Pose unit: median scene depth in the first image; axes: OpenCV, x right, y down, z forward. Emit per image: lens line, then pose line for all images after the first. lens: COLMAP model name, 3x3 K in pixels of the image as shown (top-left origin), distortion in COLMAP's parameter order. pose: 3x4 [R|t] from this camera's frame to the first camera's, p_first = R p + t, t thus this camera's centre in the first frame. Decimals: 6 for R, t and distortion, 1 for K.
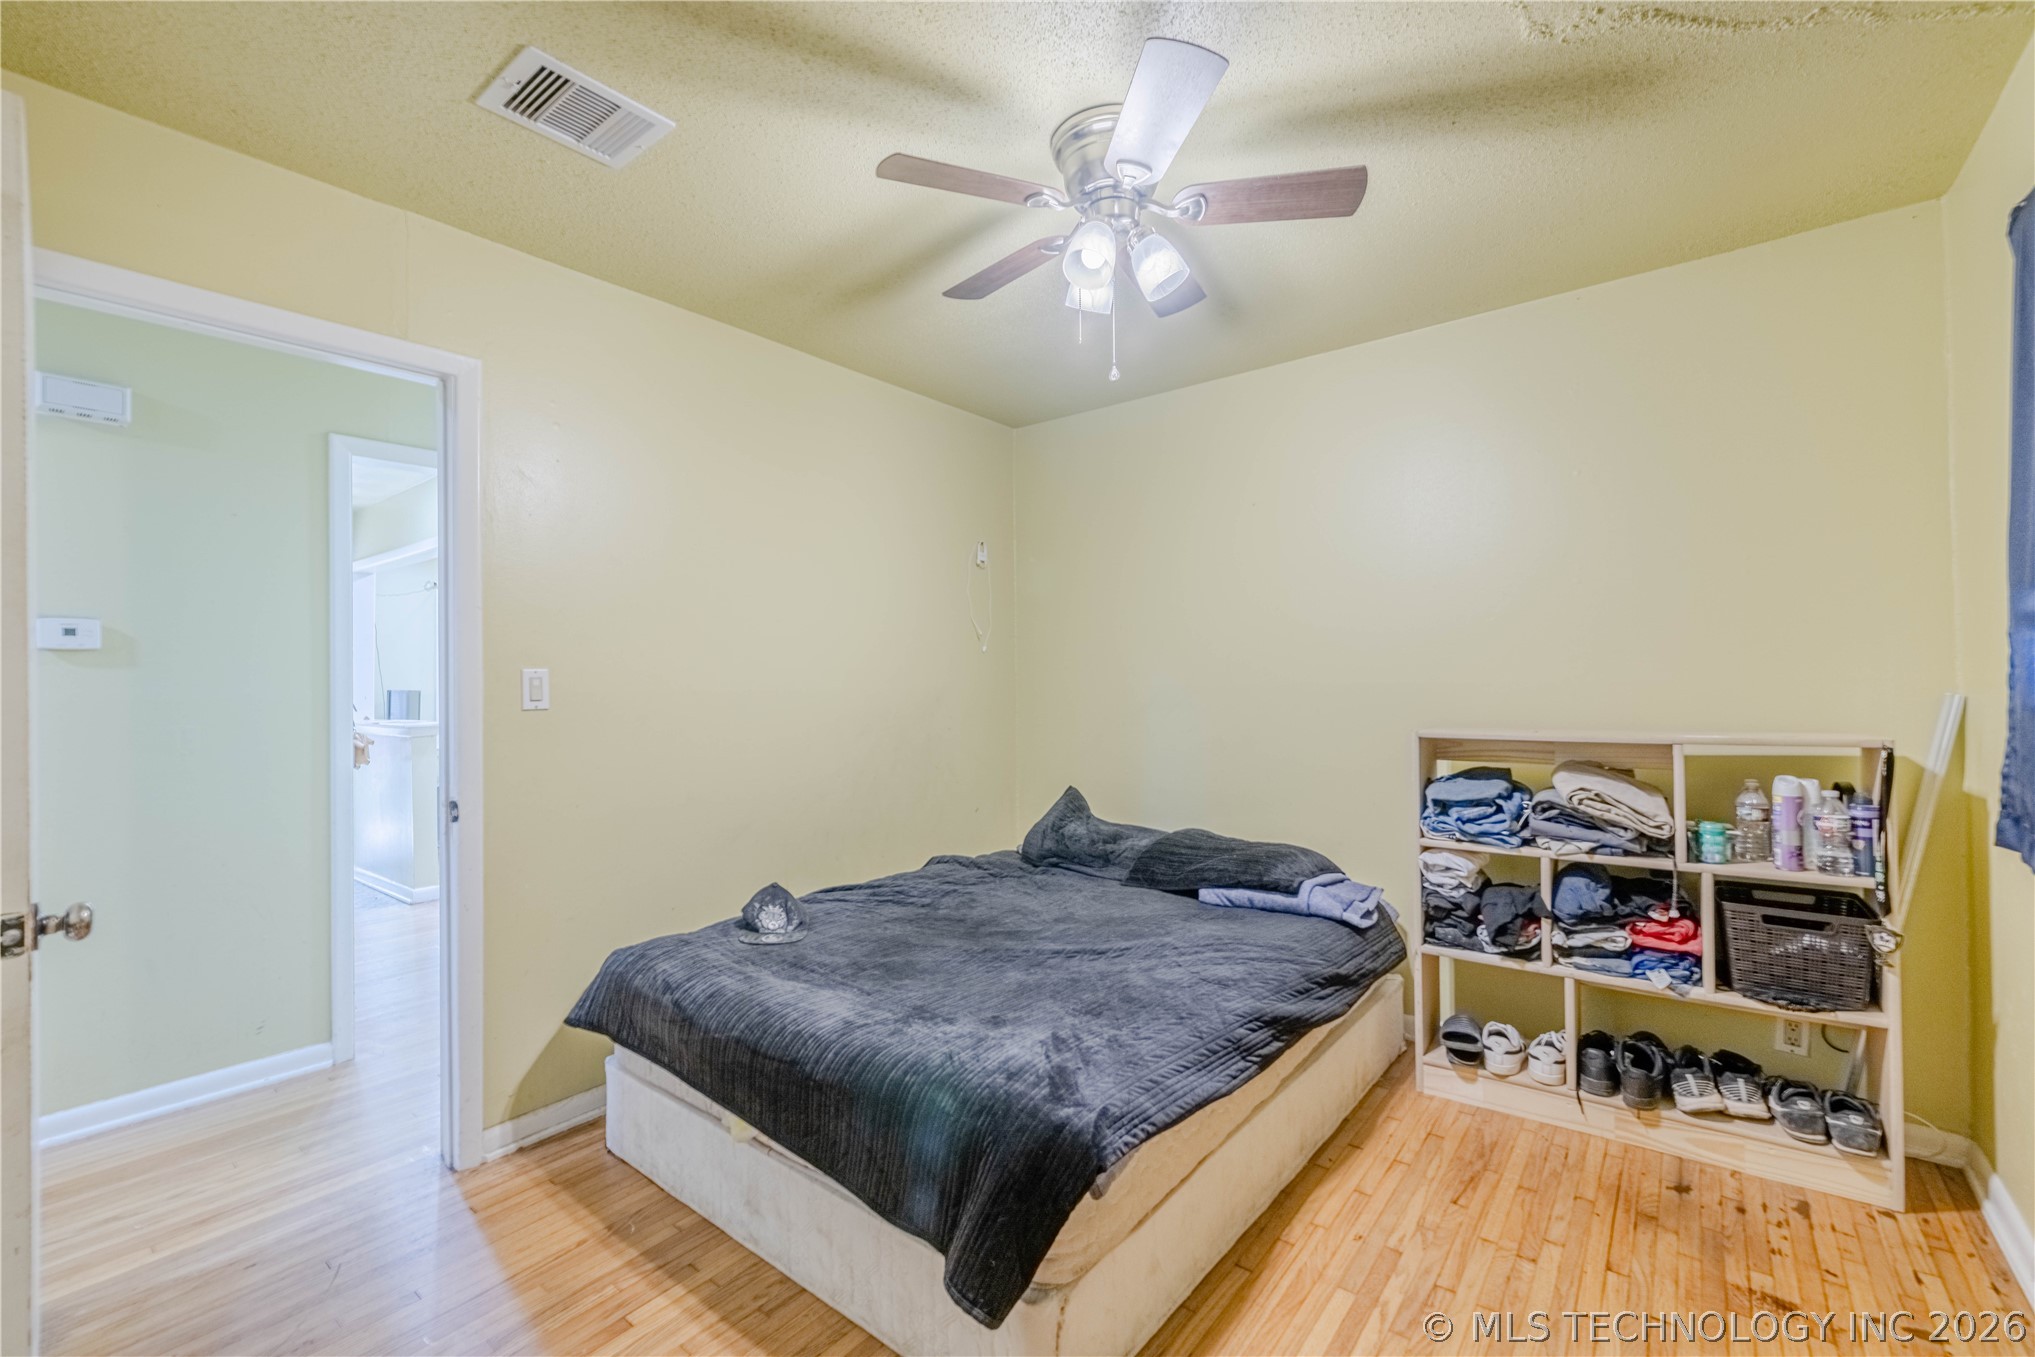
lens RADIAL K [[855.9, 0, 1016.3], [0, 855.9, 679.2], [0, 0, 1]] dist [0.002797, -0.001194]
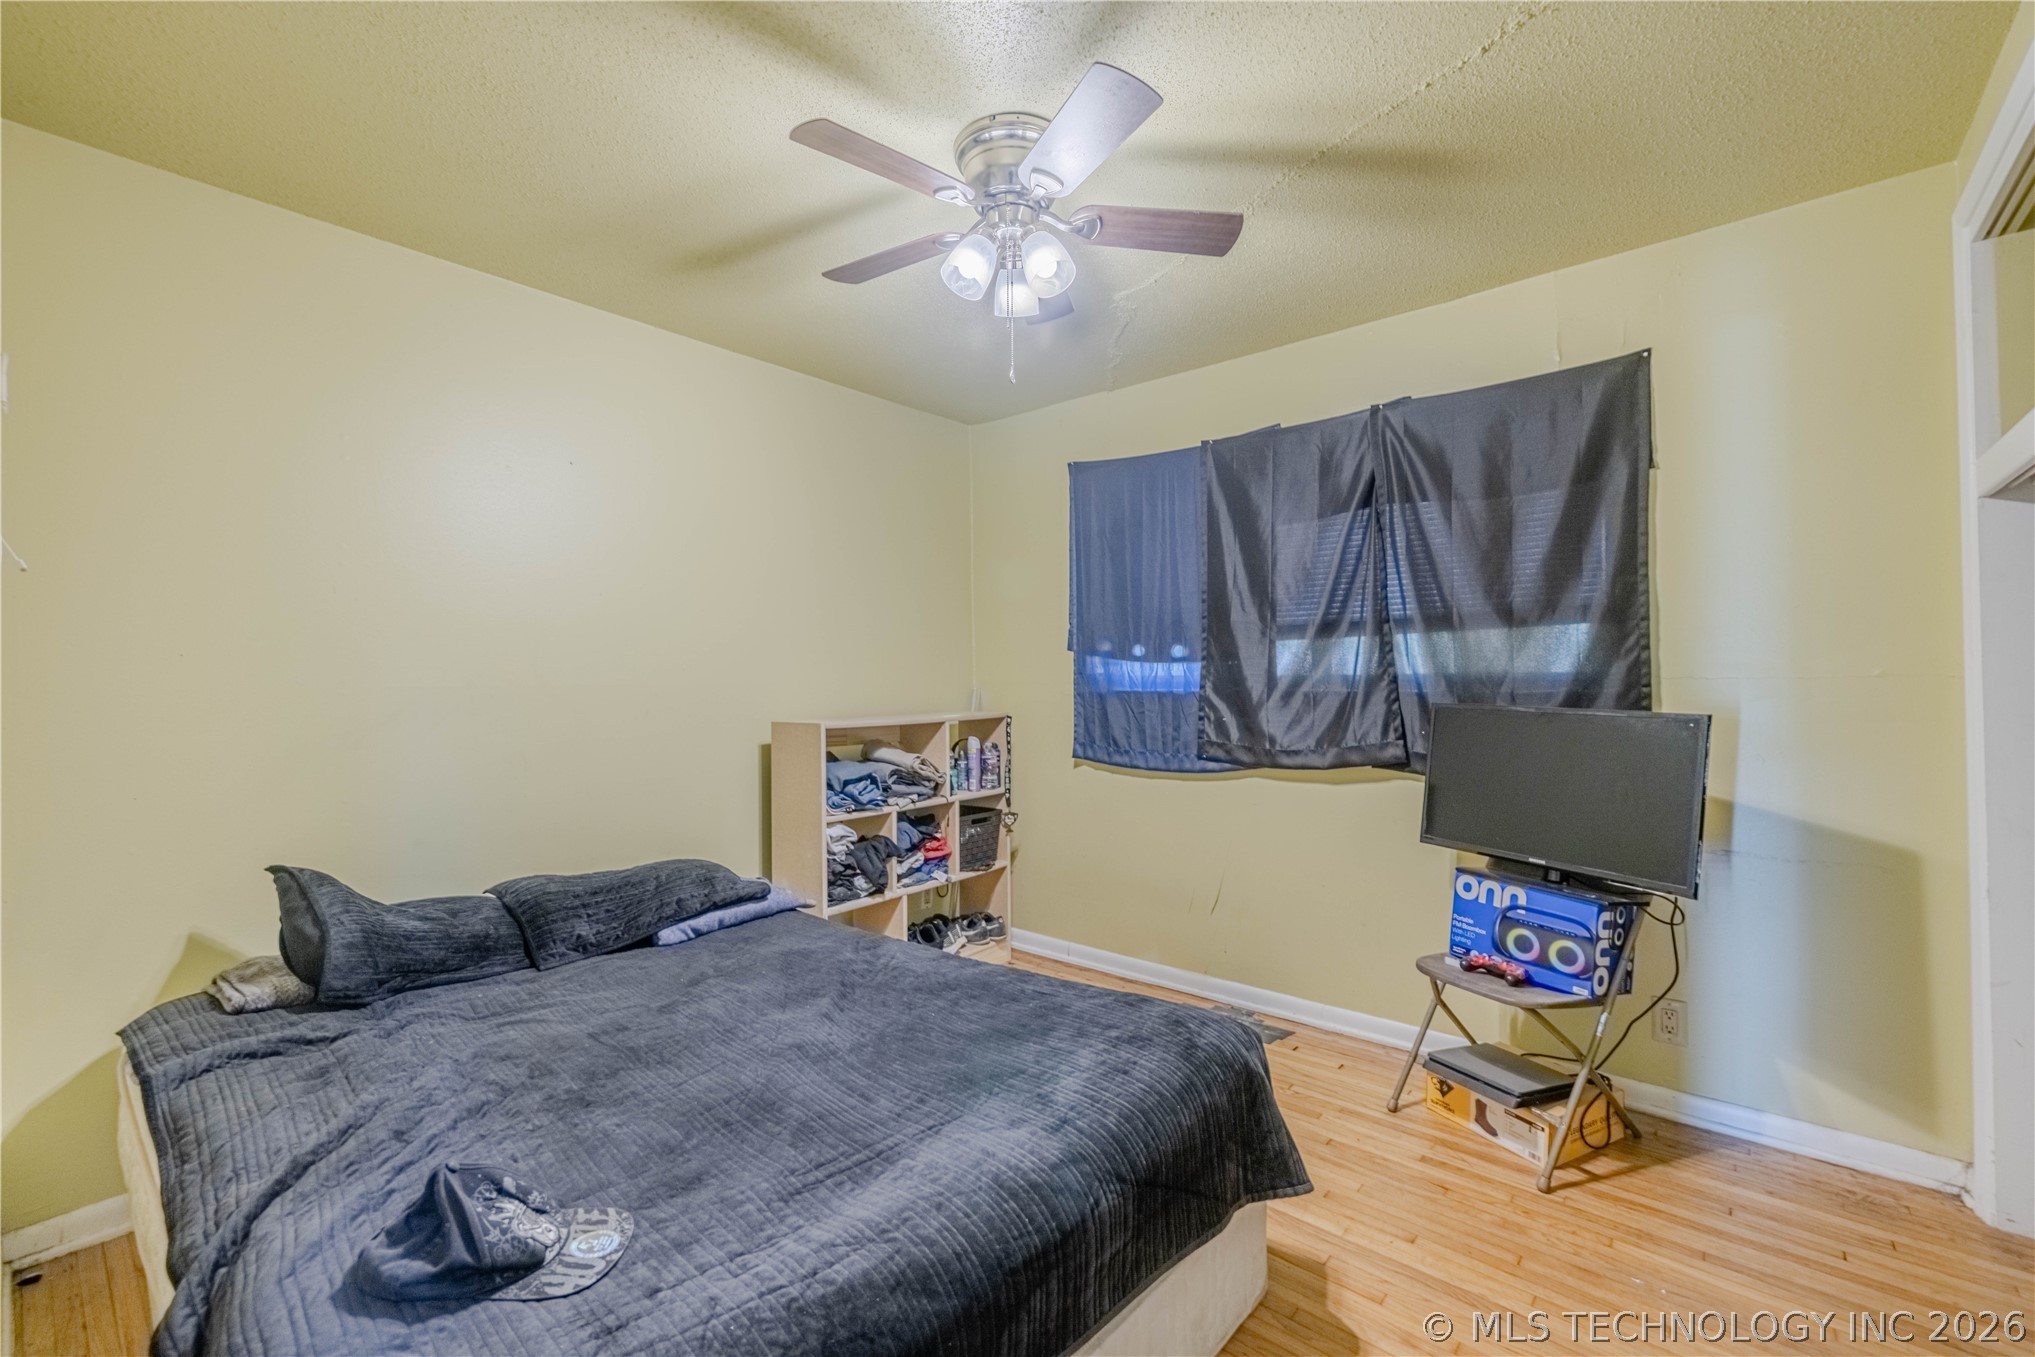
lens RADIAL K [[855.9, 0, 1015.4], [0, 855.9, 678.3], [0, 0, 1]] dist [0.002797, -0.001194]
pose [[0.032258, 0.008826, 0.999441, -0.708443], [-0.006103, 0.999944, -0.008634, 0.009302], [-0.999461, -0.005822, 0.032310, 0.752541]]
